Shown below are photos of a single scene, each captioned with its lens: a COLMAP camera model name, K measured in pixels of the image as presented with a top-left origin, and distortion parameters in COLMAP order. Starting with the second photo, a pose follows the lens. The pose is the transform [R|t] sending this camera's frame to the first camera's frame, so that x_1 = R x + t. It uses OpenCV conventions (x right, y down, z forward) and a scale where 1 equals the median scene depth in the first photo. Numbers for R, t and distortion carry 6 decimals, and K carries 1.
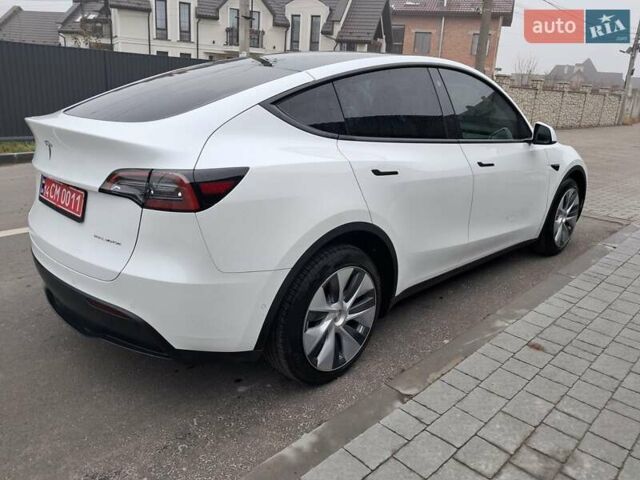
lens RADIAL K [[505.9, 0, 321.7], [0, 505.9, 235.5], [0, 0, 1]] dist [0.014211, -0.011211]
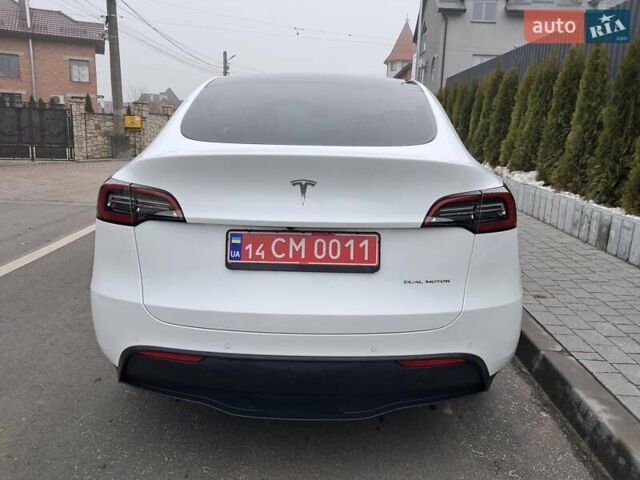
lens RADIAL K [[505.9, 0, 321.7], [0, 505.9, 235.5], [0, 0, 1]] dist [0.014211, -0.011211]
pose [[0.714541, -0.176298, 0.677015, -0.846143], [0.210447, 0.977071, 0.032323, -0.100743], [-0.667190, 0.119380, 0.735259, 0.364803]]
